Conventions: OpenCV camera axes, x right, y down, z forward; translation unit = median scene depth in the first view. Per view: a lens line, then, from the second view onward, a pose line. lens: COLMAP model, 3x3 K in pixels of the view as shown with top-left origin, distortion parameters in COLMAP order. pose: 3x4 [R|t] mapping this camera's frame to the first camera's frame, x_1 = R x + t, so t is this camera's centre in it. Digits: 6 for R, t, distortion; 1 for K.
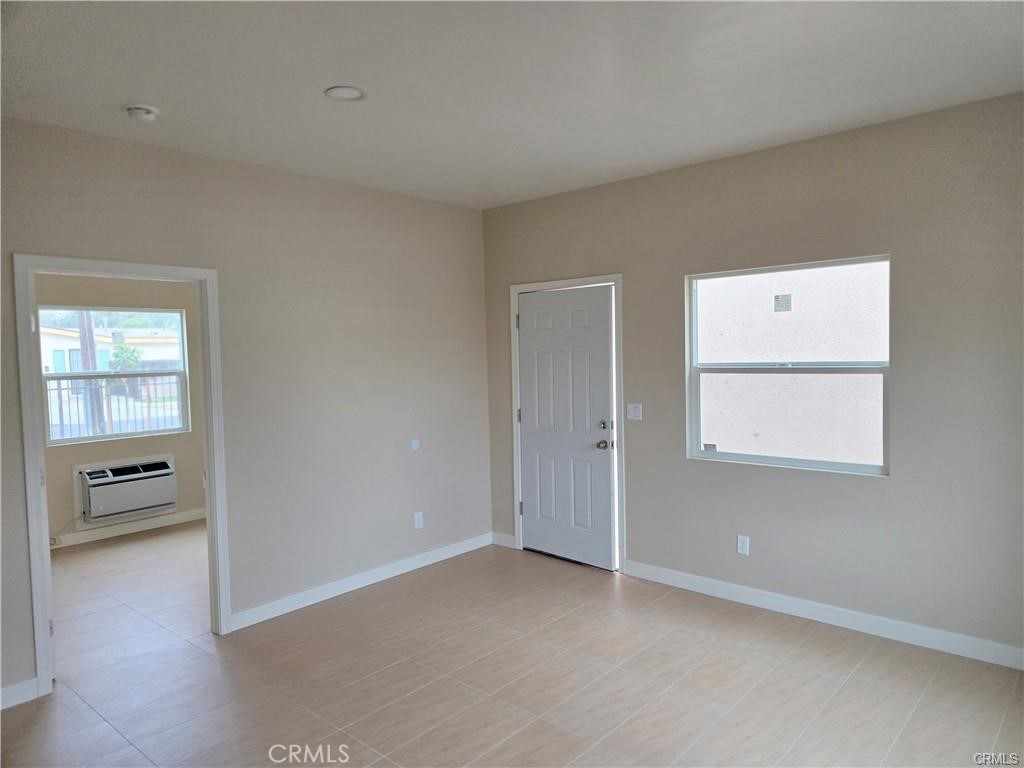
lens RADIAL K [[683.8, 0, 517.9], [0, 683.8, 380.4], [0, 0, 1]] dist [0.066201, -0.057757]
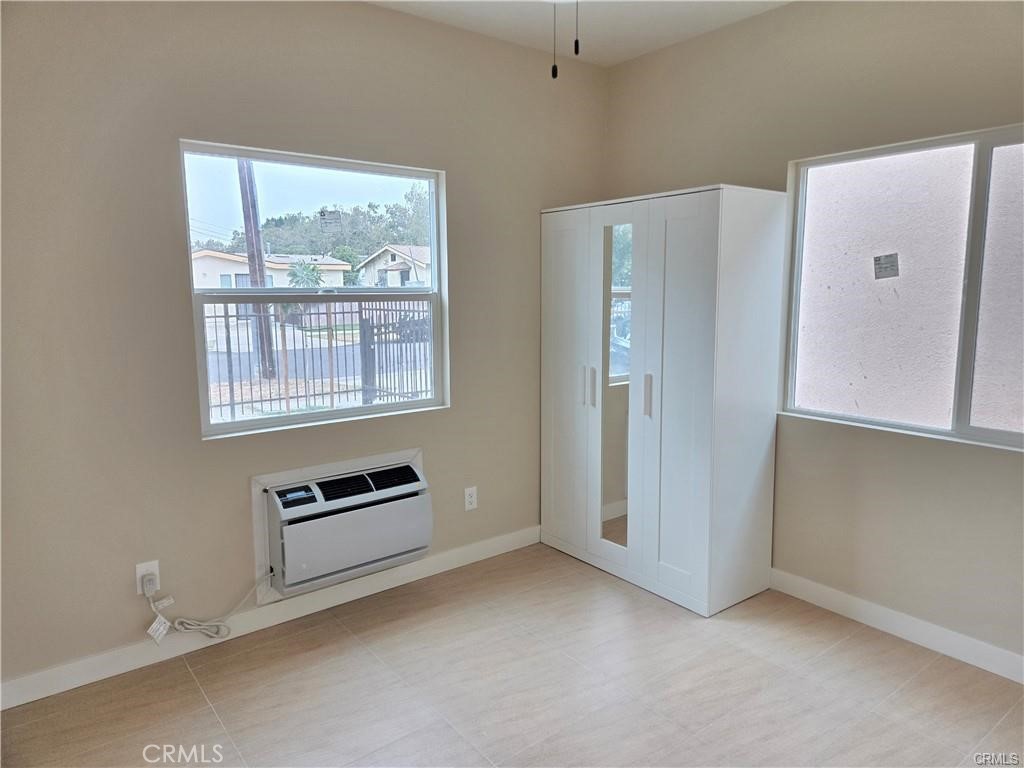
lens RADIAL K [[683.8, 0, 517.9], [0, 683.8, 380.4], [0, 0, 1]] dist [0.066201, -0.057757]
pose [[0.982201, 0.052447, -0.180361, -0.347643], [-0.036023, 0.994999, 0.093164, 0.001964], [0.184345, -0.085008, 0.979179, 0.528102]]
